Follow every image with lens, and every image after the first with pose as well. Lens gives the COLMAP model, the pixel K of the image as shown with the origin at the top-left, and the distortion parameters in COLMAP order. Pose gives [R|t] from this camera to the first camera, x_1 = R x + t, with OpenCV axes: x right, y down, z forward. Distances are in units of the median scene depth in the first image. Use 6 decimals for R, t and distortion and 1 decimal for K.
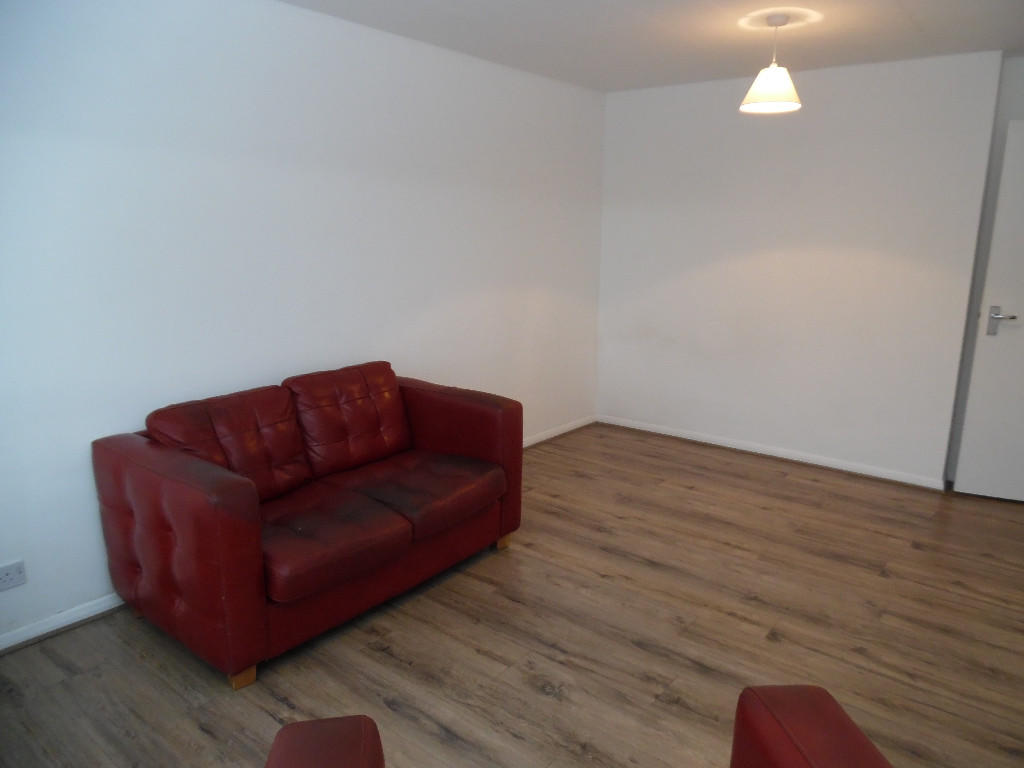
lens RADIAL K [[713.6, 0, 516.9], [0, 713.6, 384.2], [0, 0, 1]] dist [-0.015924, -0.004807]
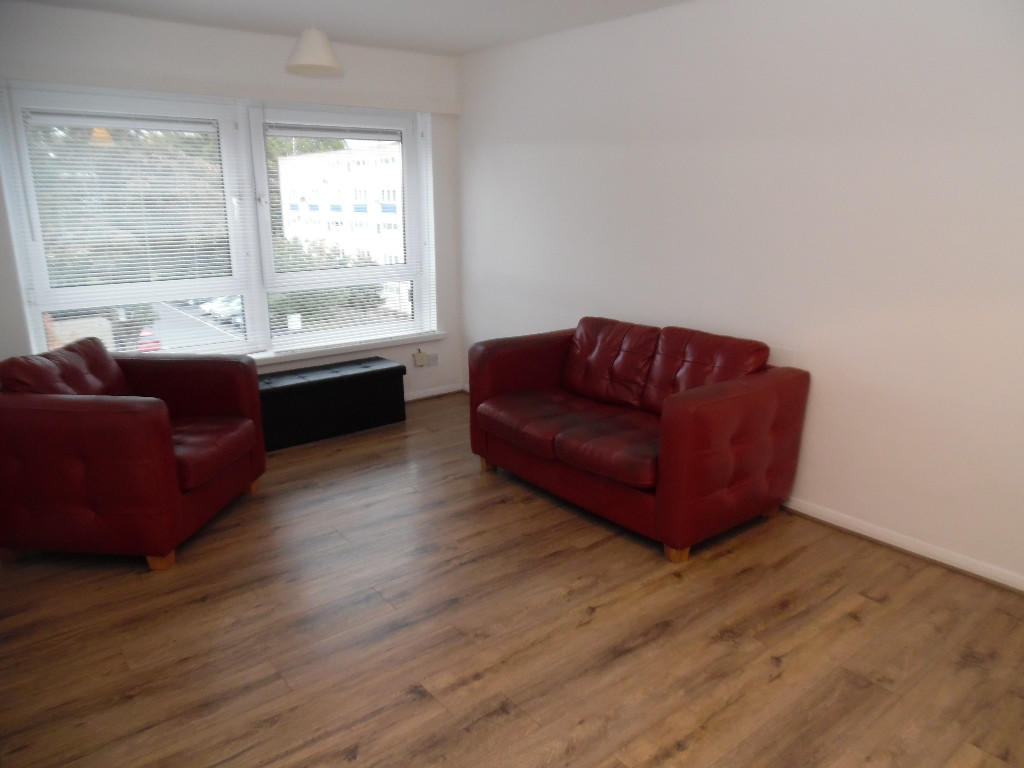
lens RADIAL K [[713.6, 0, 516.9], [0, 713.6, 384.2], [0, 0, 1]] dist [-0.015924, -0.004807]
pose [[-0.225497, 0.243634, -0.943289, 1.011827], [-0.214319, 0.932103, 0.291979, -0.242857], [0.950378, 0.268005, -0.157971, 1.121387]]
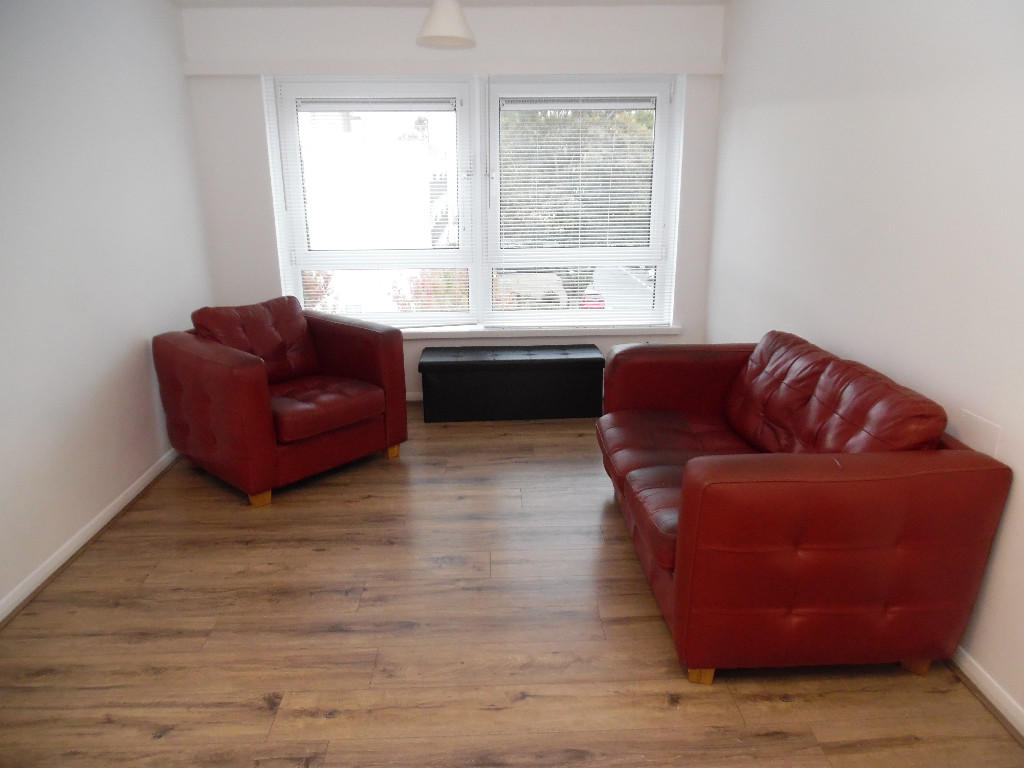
lens RADIAL K [[713.6, 0, 516.9], [0, 713.6, 384.2], [0, 0, 1]] dist [-0.015924, -0.004807]
pose [[-0.756413, 0.189109, -0.626161, 0.572000], [-0.141050, 0.887613, 0.438461, -0.338506], [0.638706, 0.419978, -0.644728, 1.504568]]
